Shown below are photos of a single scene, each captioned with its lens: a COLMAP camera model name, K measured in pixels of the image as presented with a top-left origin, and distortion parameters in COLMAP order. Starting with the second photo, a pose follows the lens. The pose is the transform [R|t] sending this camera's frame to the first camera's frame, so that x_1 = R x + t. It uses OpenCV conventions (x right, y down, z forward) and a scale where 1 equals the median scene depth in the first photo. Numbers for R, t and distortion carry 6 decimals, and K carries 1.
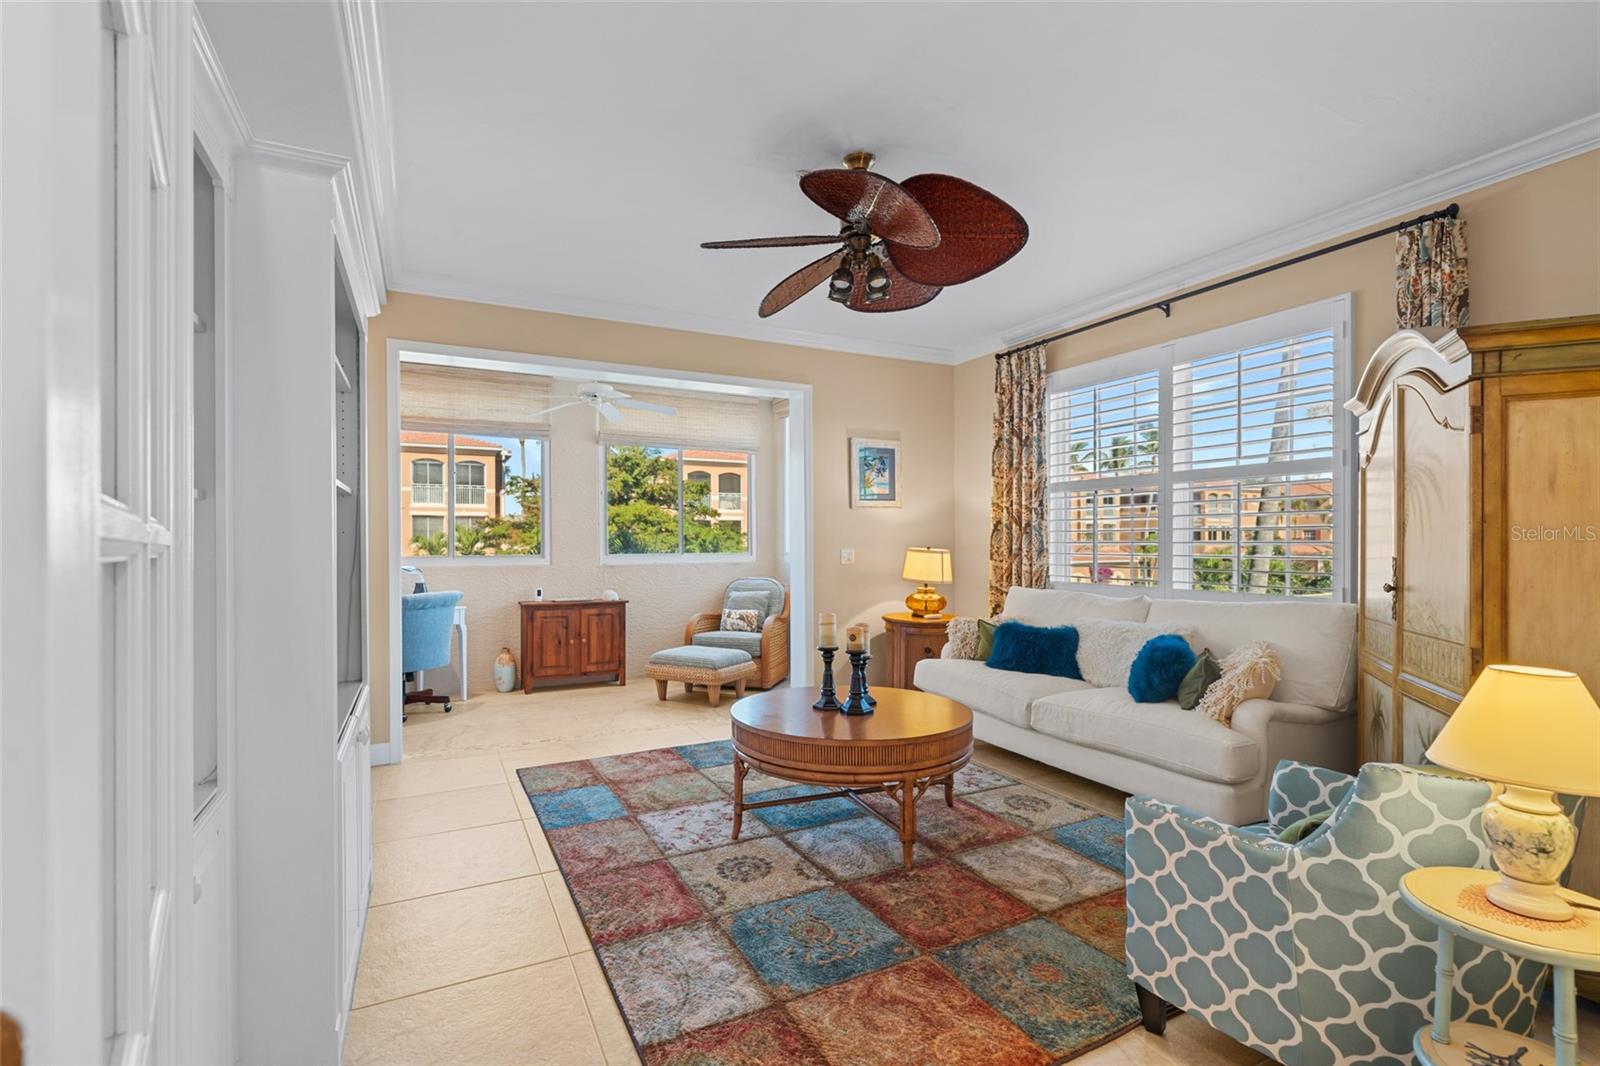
lens RADIAL K [[725.0, 0, 787.7], [0, 725.0, 538.3], [0, 0, 1]] dist [0.015573, 0.000088]
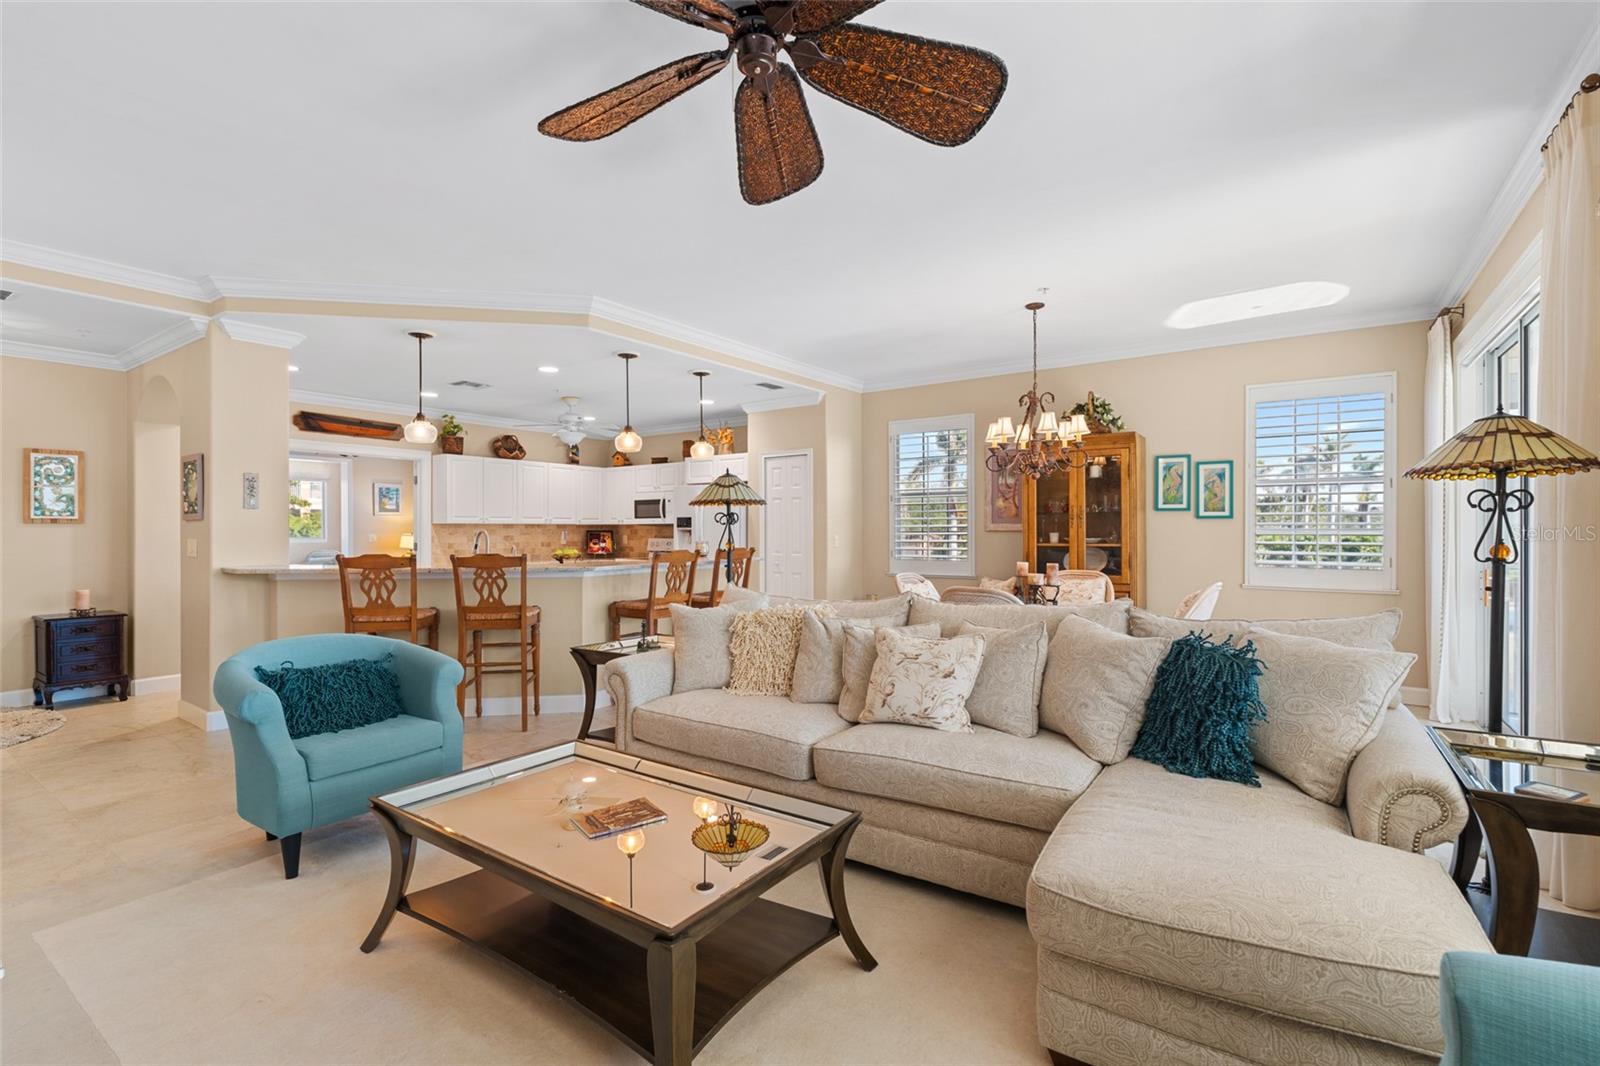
lens RADIAL K [[729.0, 0, 795.3], [0, 729.0, 530.9], [0, 0, 1]] dist [-0.004401, -0.000006]
pose [[0.882159, 0.000937, 0.470951, 0.153145], [-0.003242, 0.999986, 0.004084, -0.008218], [-0.470941, -0.005129, 0.882150, -1.332663]]
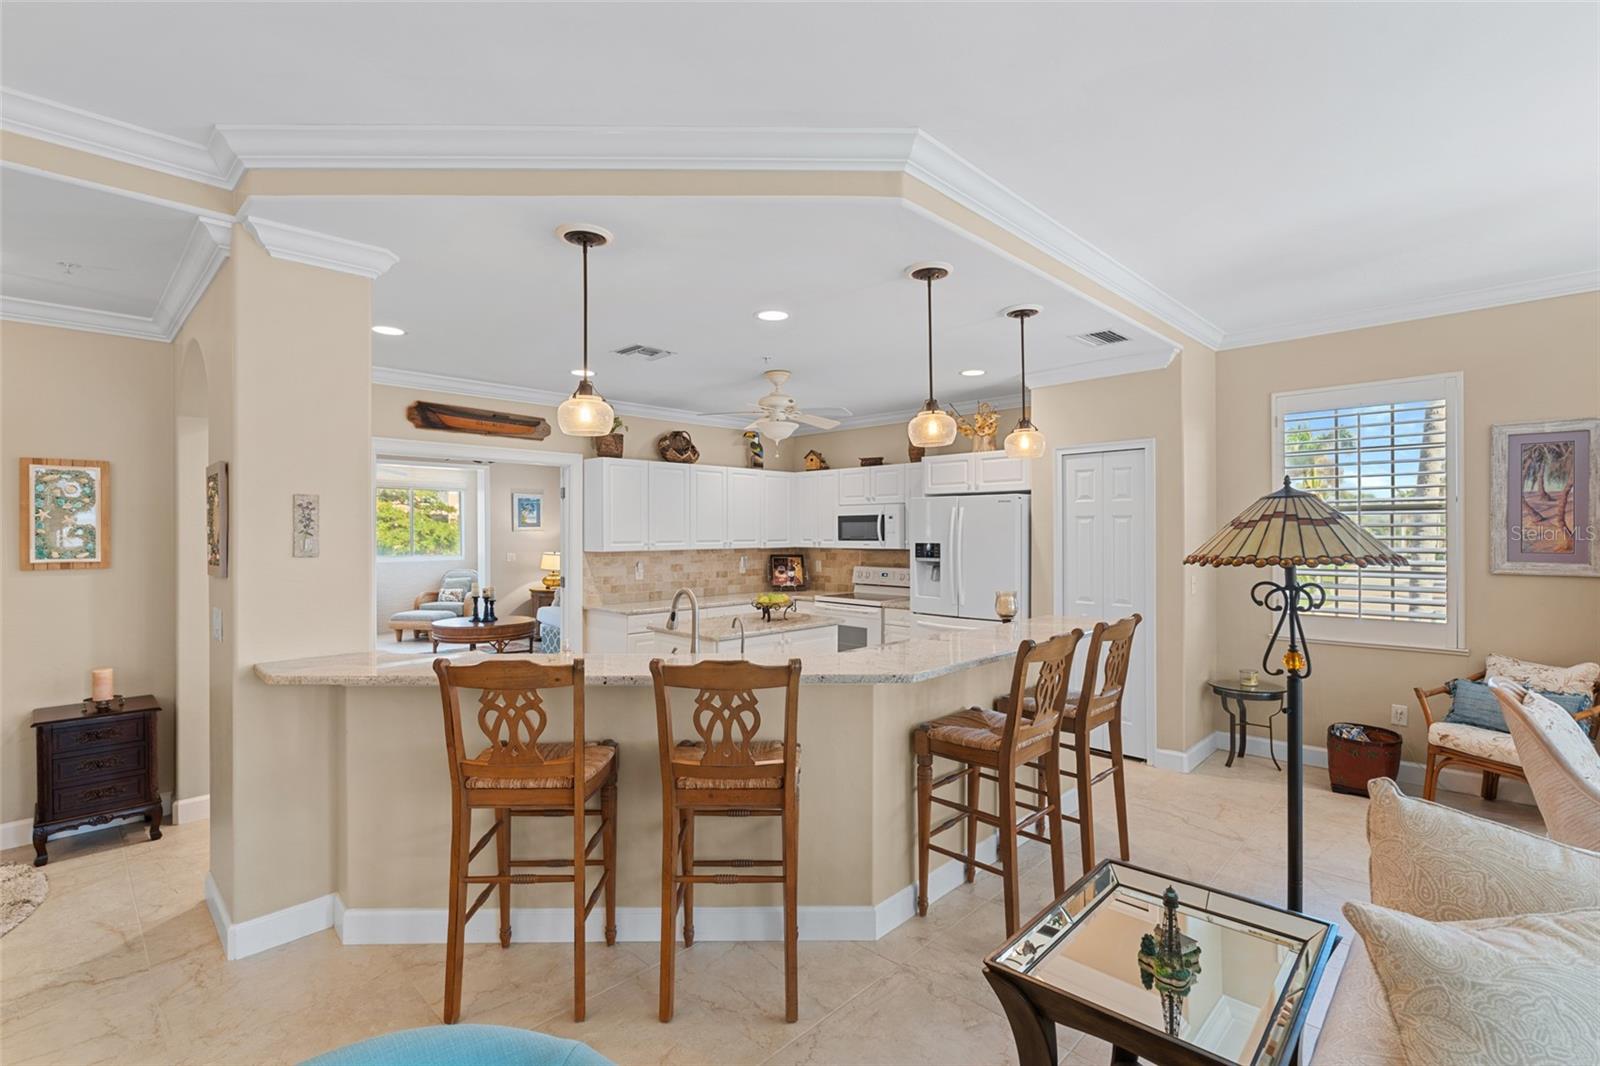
lens RADIAL K [[737.6, 0, 794.9], [0, 737.6, 531.7], [0, 0, 1]] dist [-0.005689, 0.001600]
pose [[0.946476, 0.000277, 0.322773, 0.142990], [-0.001679, 0.999990, 0.004066, -0.043702], [-0.322769, -0.004390, 0.946468, -0.902900]]
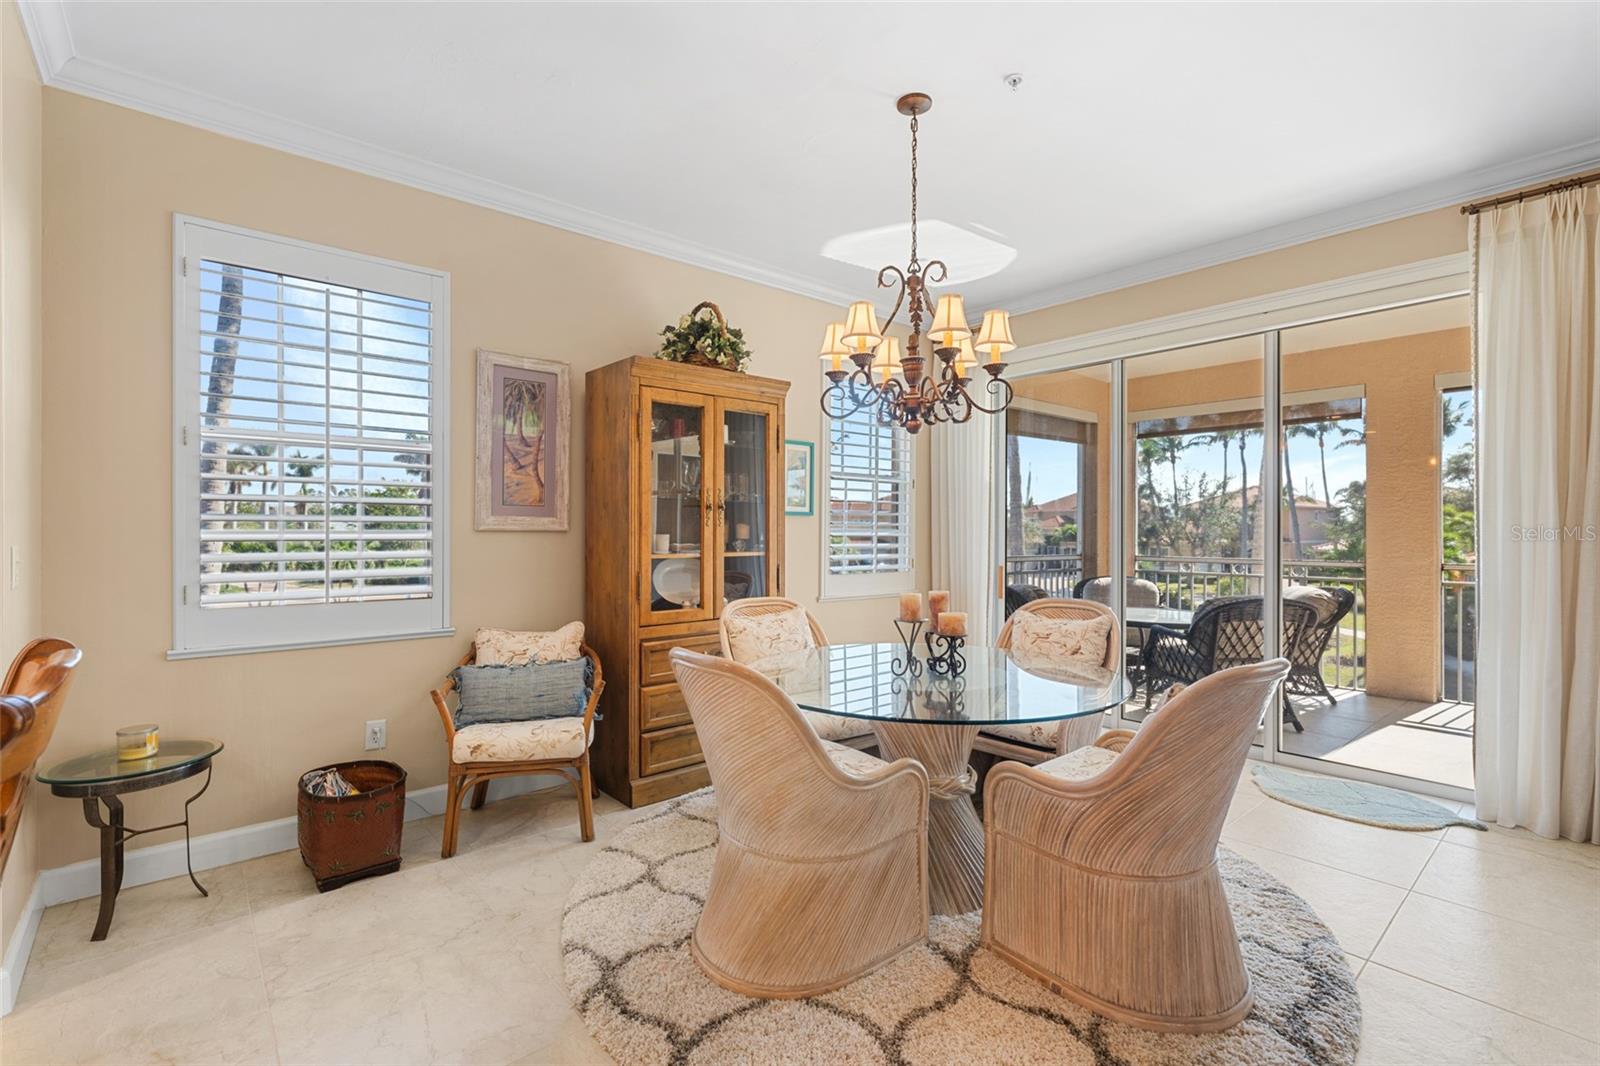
lens RADIAL K [[718.9, 0, 800.0], [0, 718.9, 533.0], [0, 0, 1]] dist [-0.009192, -0.000025]
pose [[-0.242416, -0.000258, 0.970172, 0.375919], [-0.005763, 0.999983, -0.001174, -0.004013], [-0.970155, -0.005876, -0.242413, -0.589093]]
